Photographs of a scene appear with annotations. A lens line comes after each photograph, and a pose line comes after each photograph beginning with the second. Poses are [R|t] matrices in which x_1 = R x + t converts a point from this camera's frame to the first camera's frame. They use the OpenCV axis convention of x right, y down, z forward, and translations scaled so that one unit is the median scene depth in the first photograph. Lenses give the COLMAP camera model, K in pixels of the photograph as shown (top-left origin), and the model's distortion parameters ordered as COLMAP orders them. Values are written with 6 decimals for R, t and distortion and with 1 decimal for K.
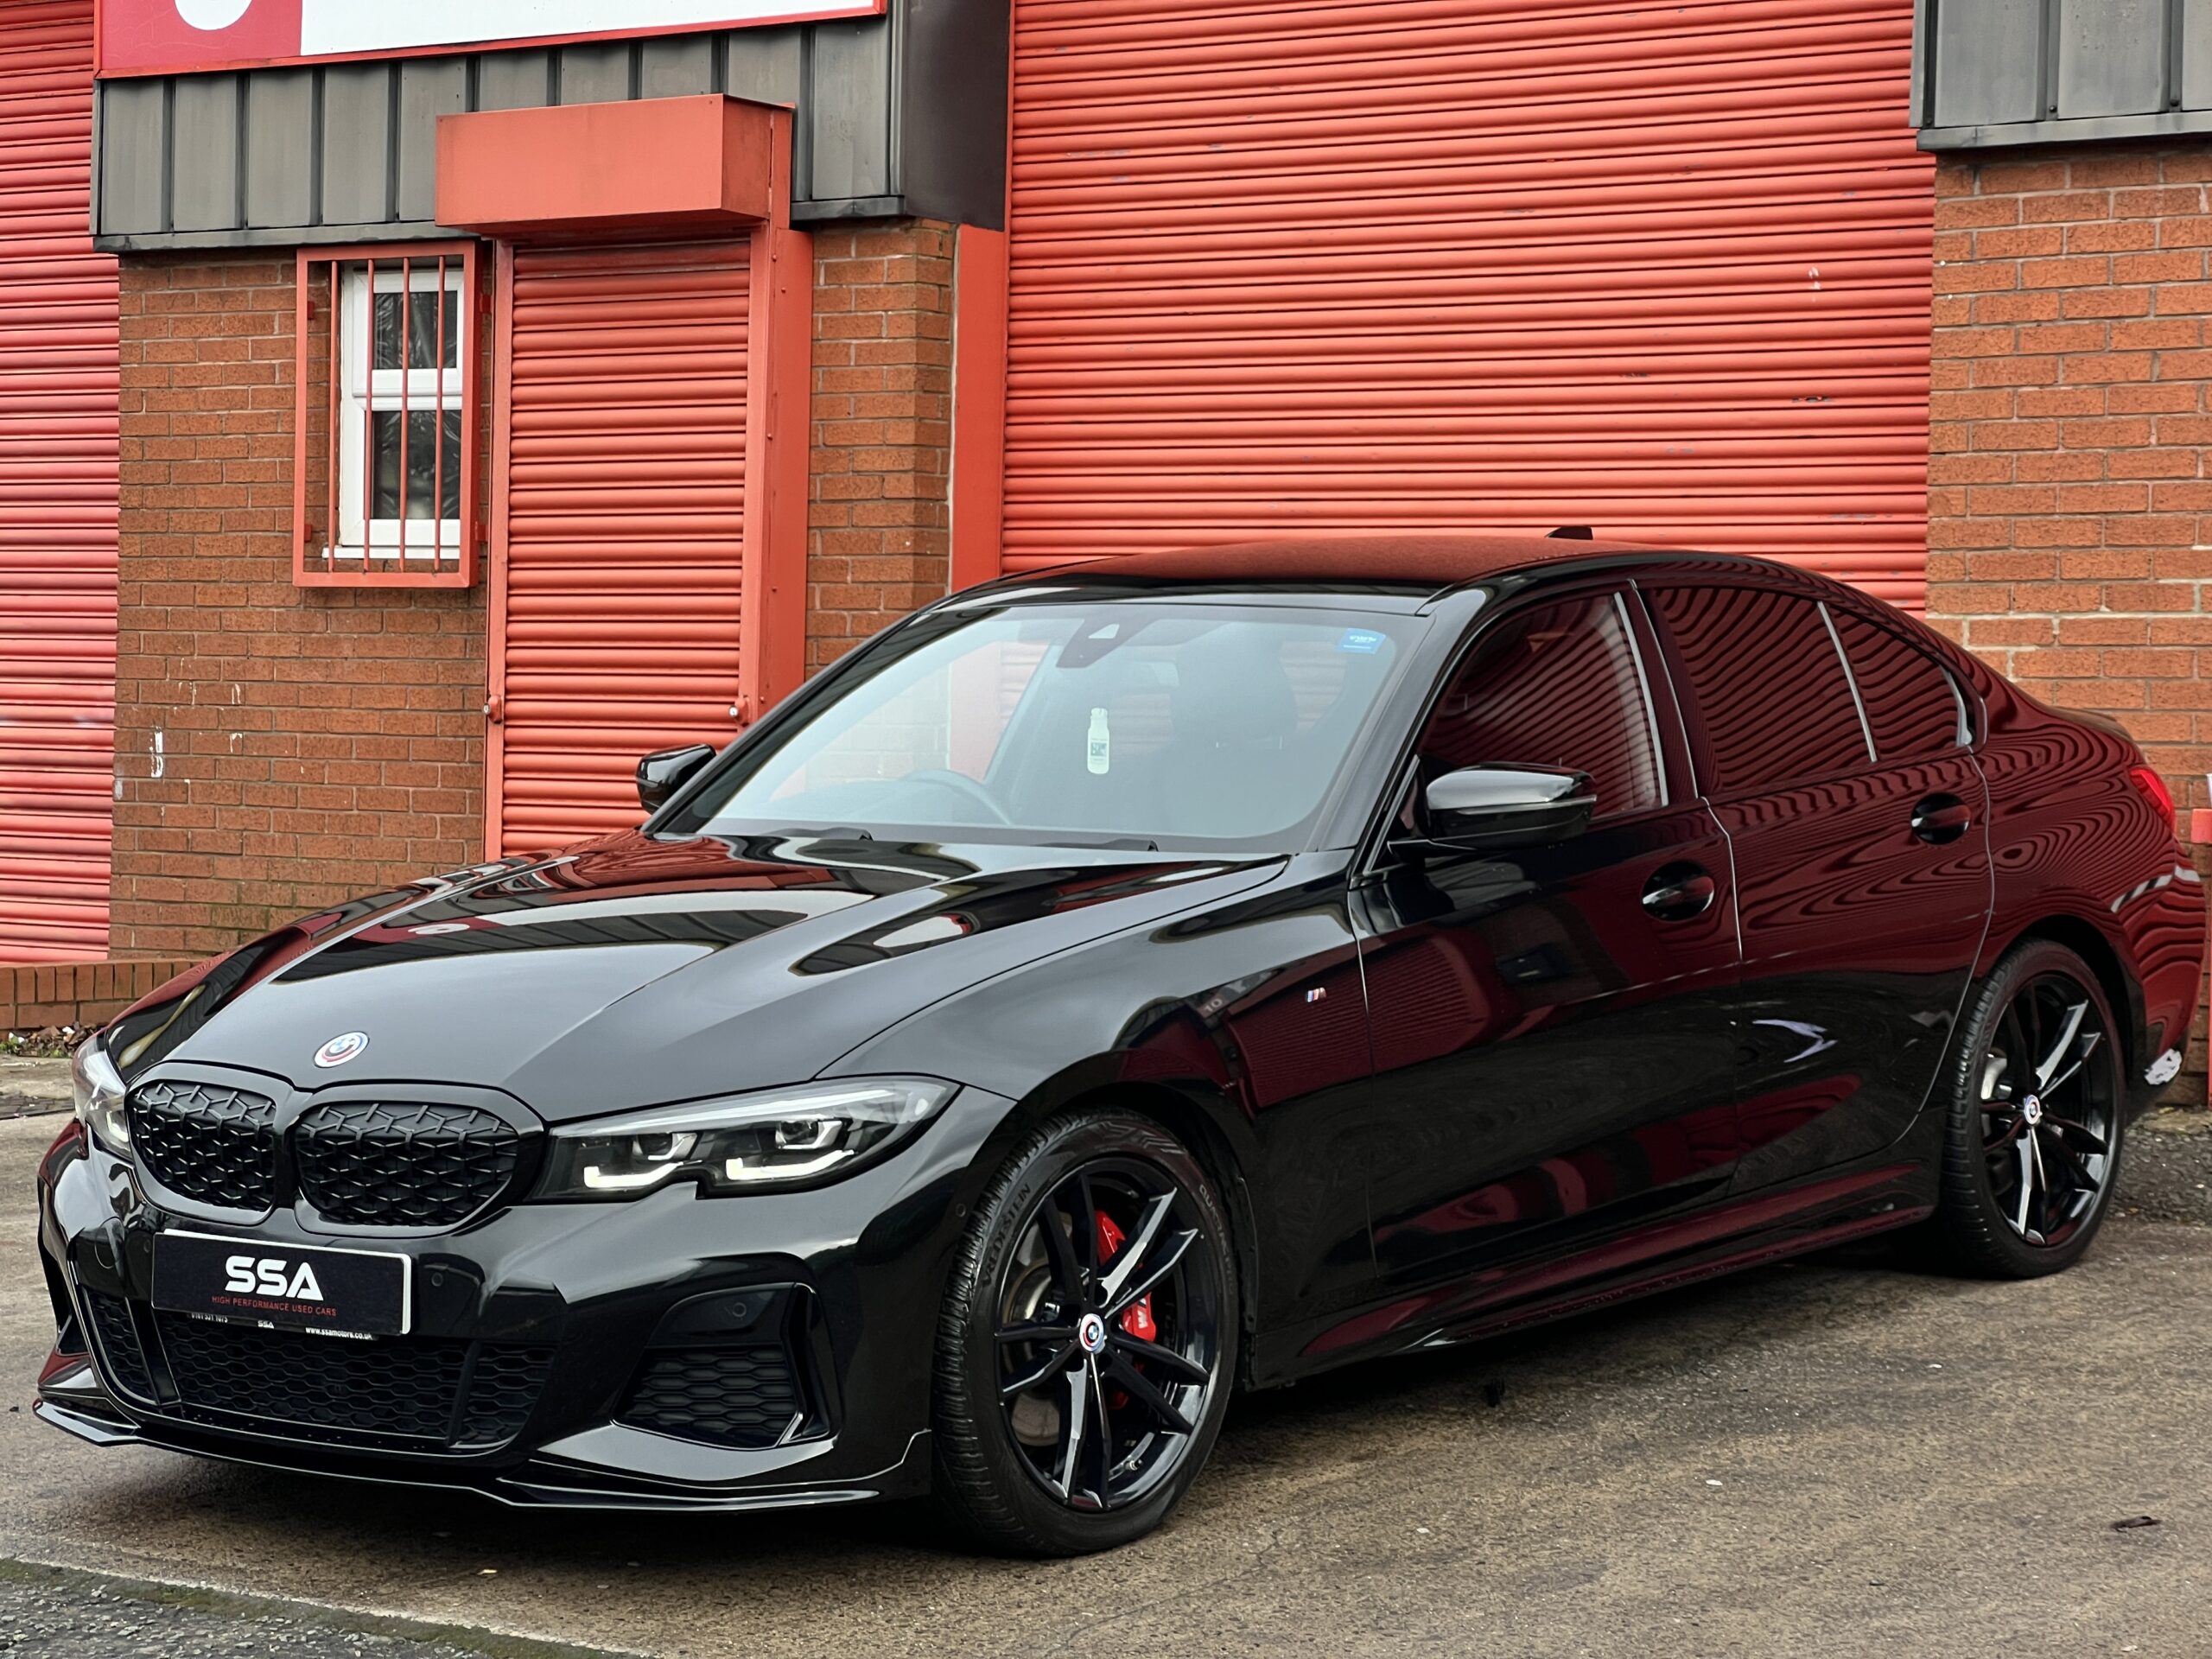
lens RADIAL K [[4920.3, 0, 1106.2], [0, 4920.3, 829.8], [0, 0, 1]] dist [0.394016, -1.645817]
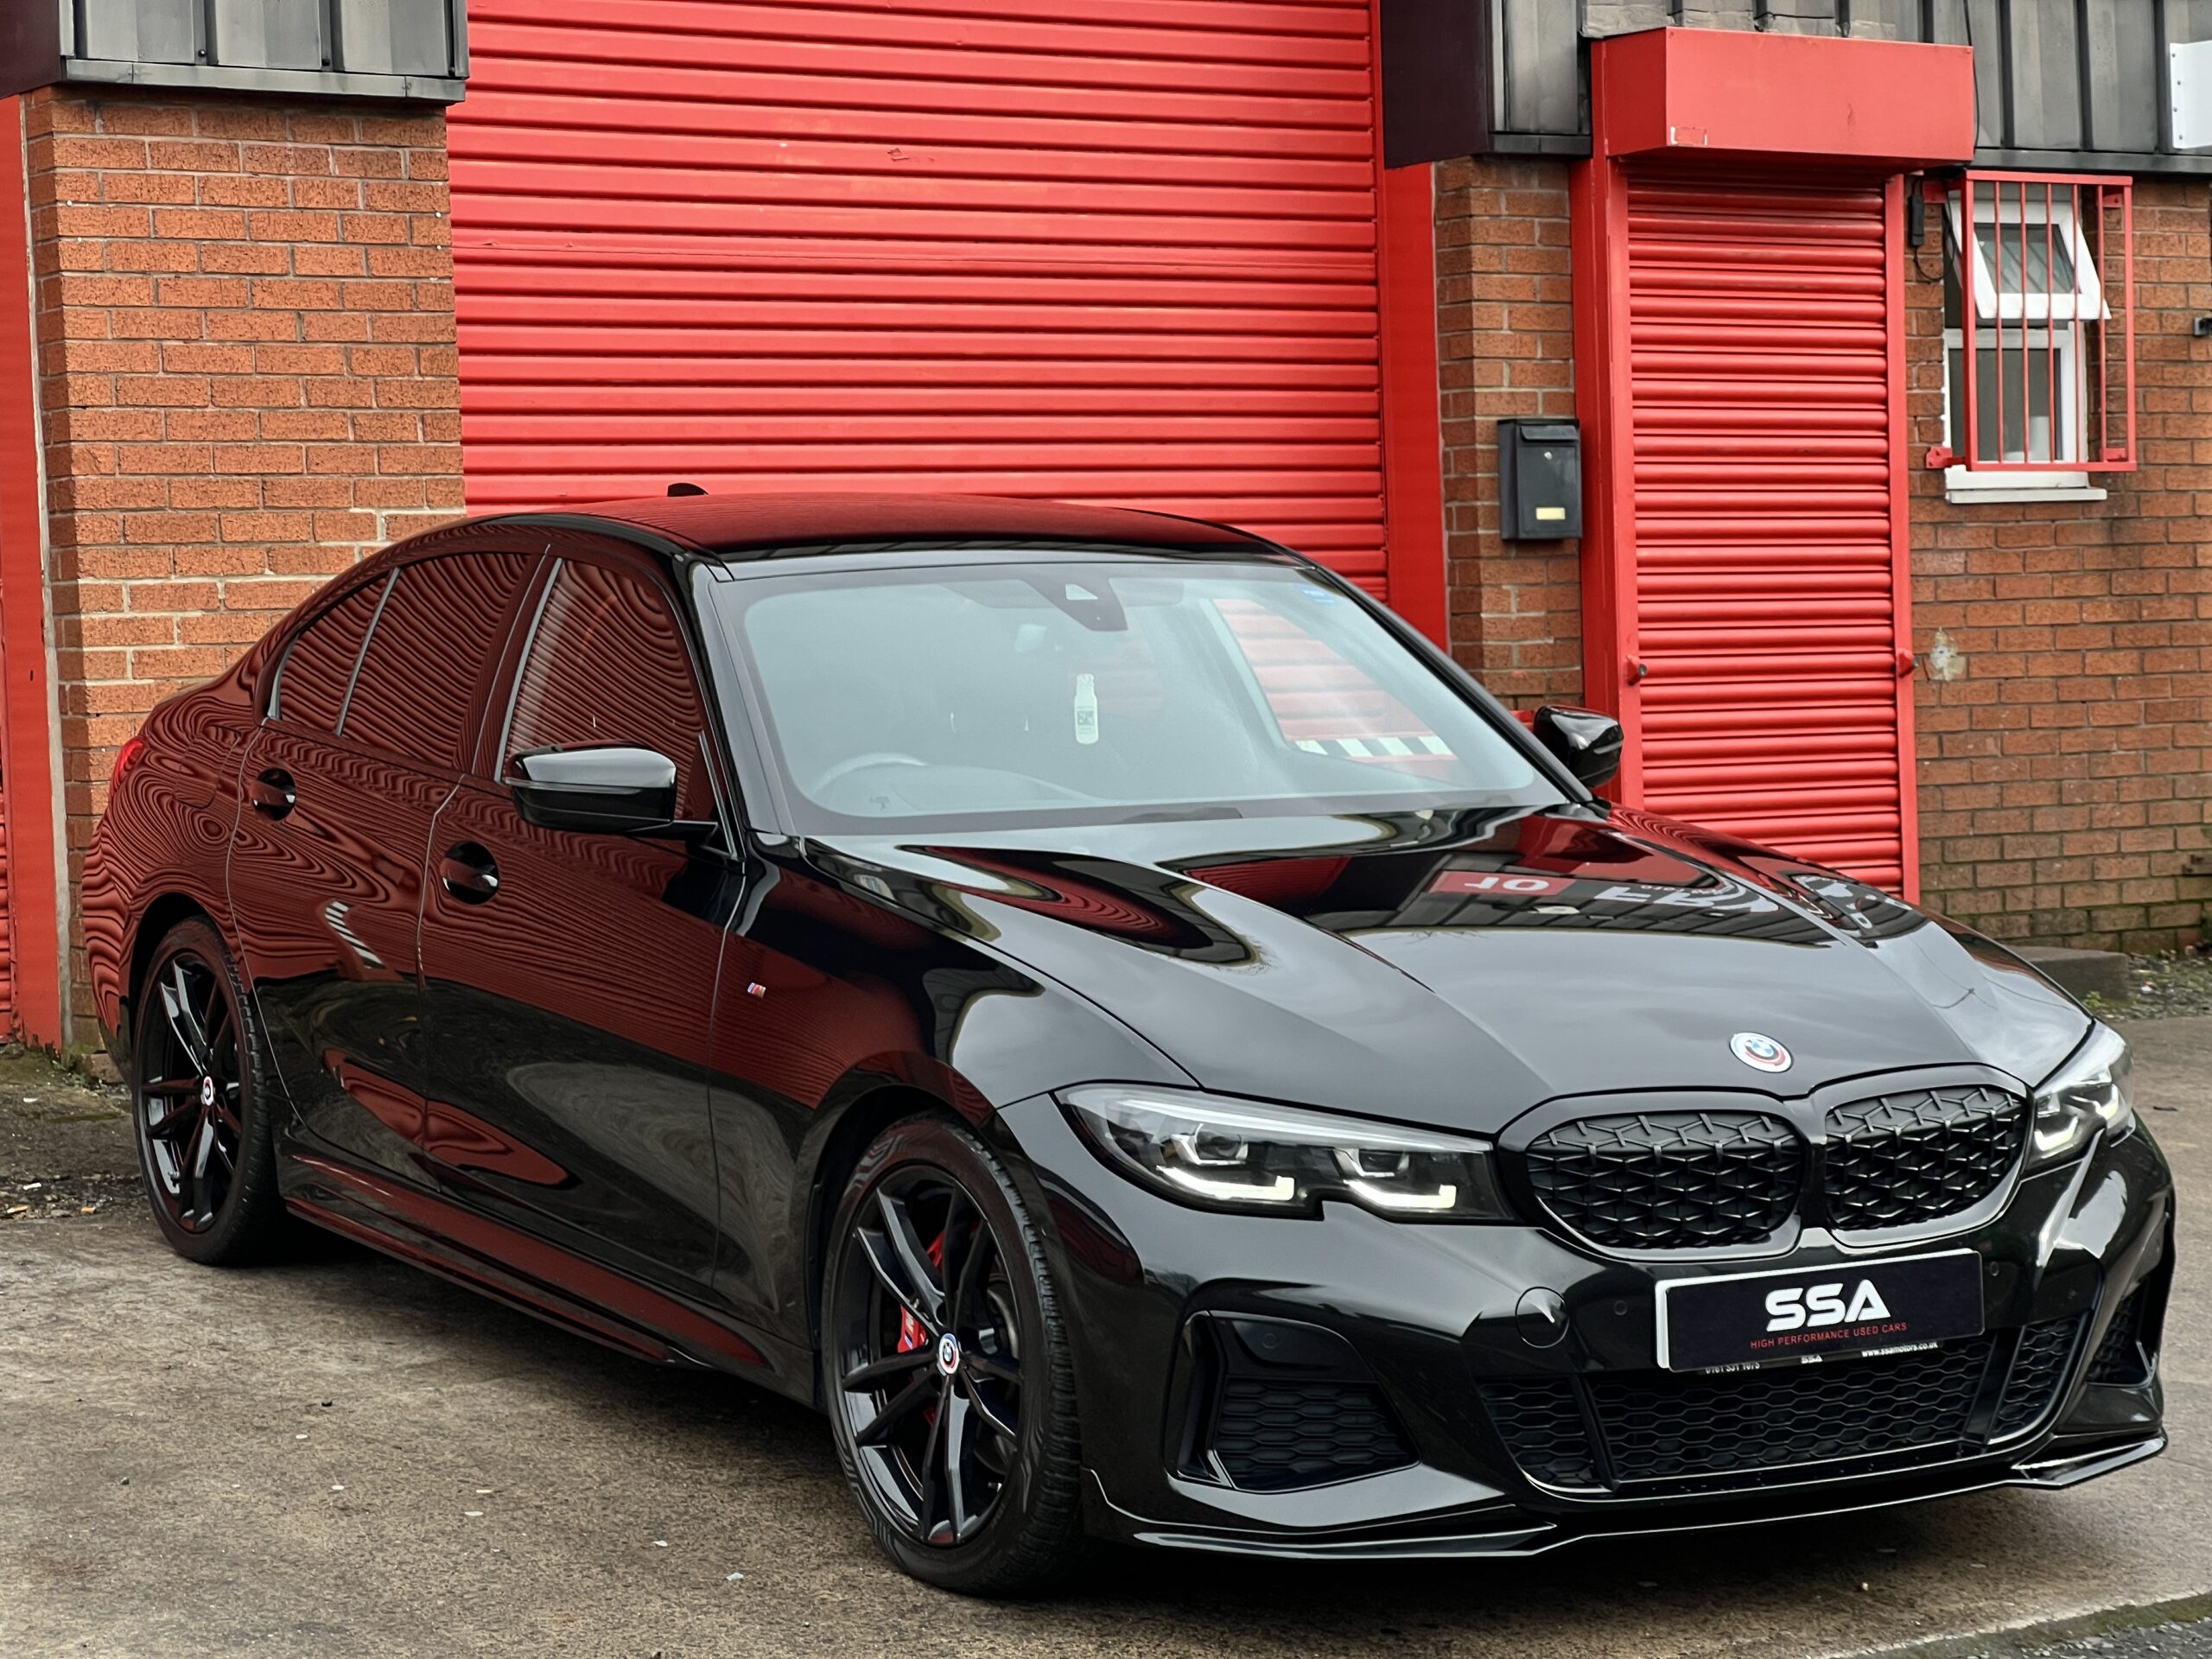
lens RADIAL K [[4920.3, 0, 1106.2], [0, 4920.3, 829.8], [0, 0, 1]] dist [0.394016, -1.645817]
pose [[0.350795, -0.061481, 0.934432, -0.653213], [0.058050, 0.997351, 0.043829, -0.026784], [-0.934651, 0.038868, 0.353435, 0.497642]]
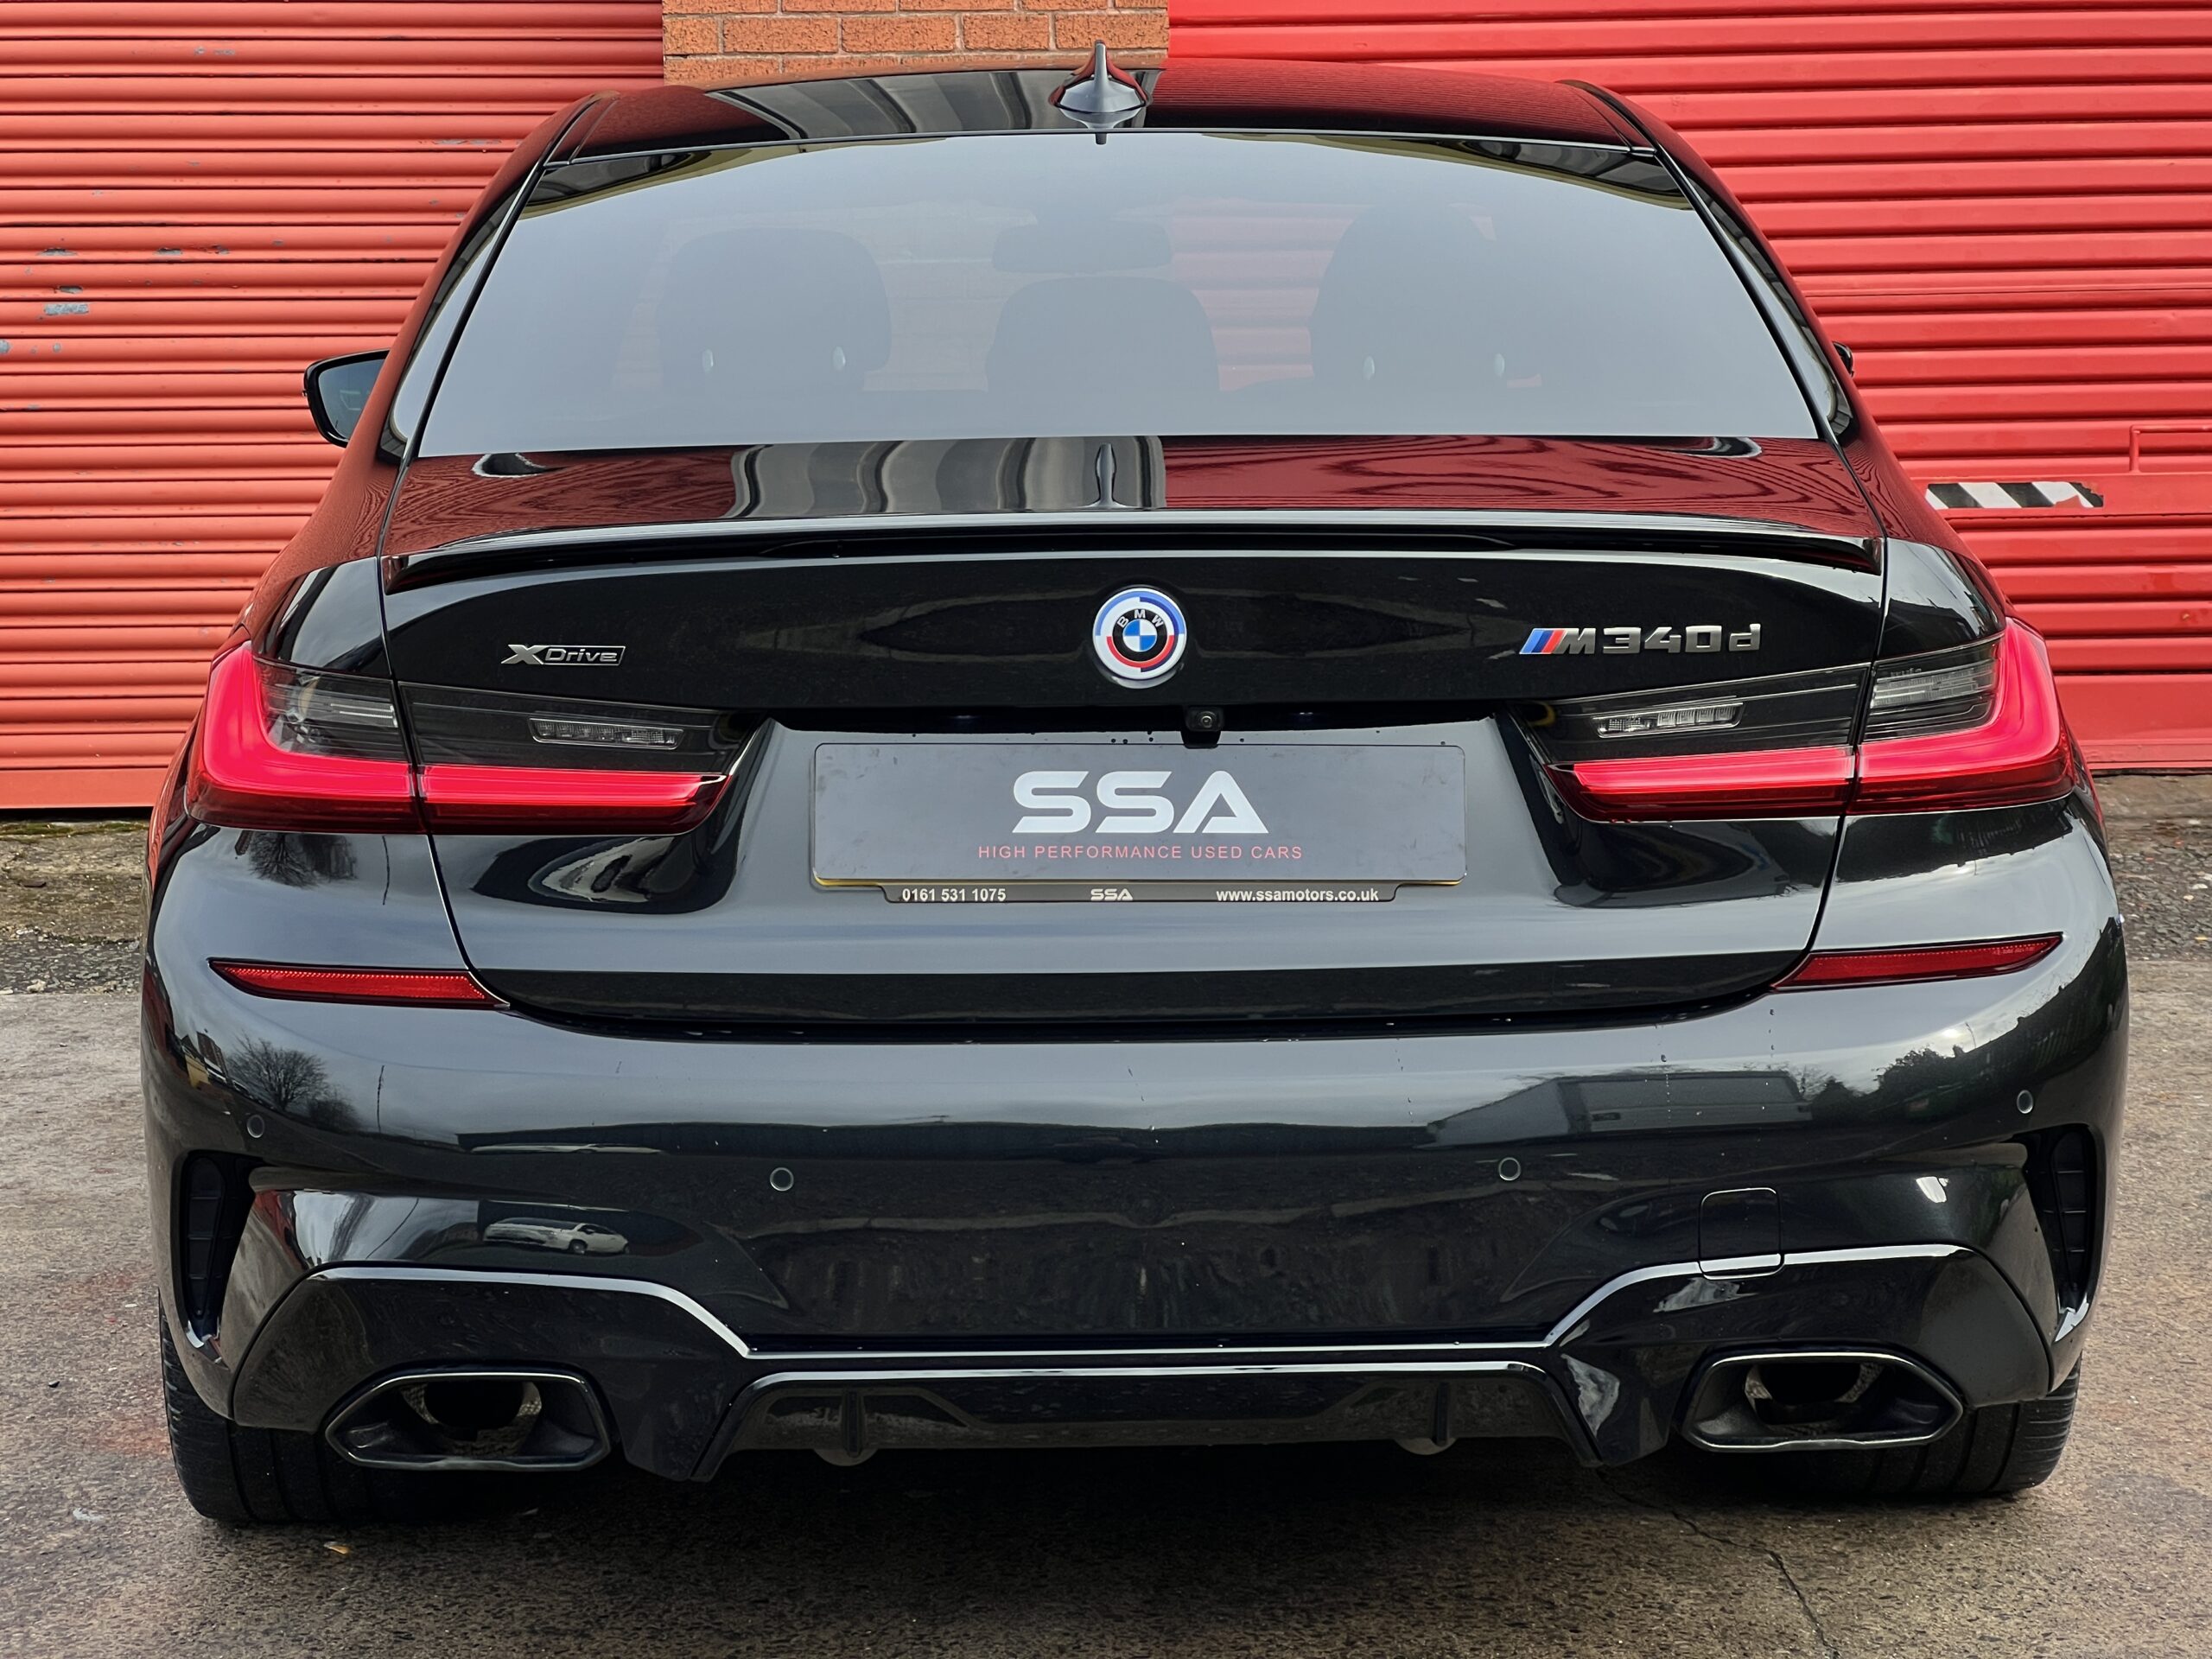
lens RADIAL K [[4920.3, 0, 1106.2], [0, 4920.3, 829.8], [0, 0, 1]] dist [0.394016, -1.645817]
pose [[0.799396, -0.063984, 0.597388, -0.265378], [0.042098, 0.997834, 0.050541, 0.010979], [-0.599328, -0.015254, 0.800358, 0.322230]]
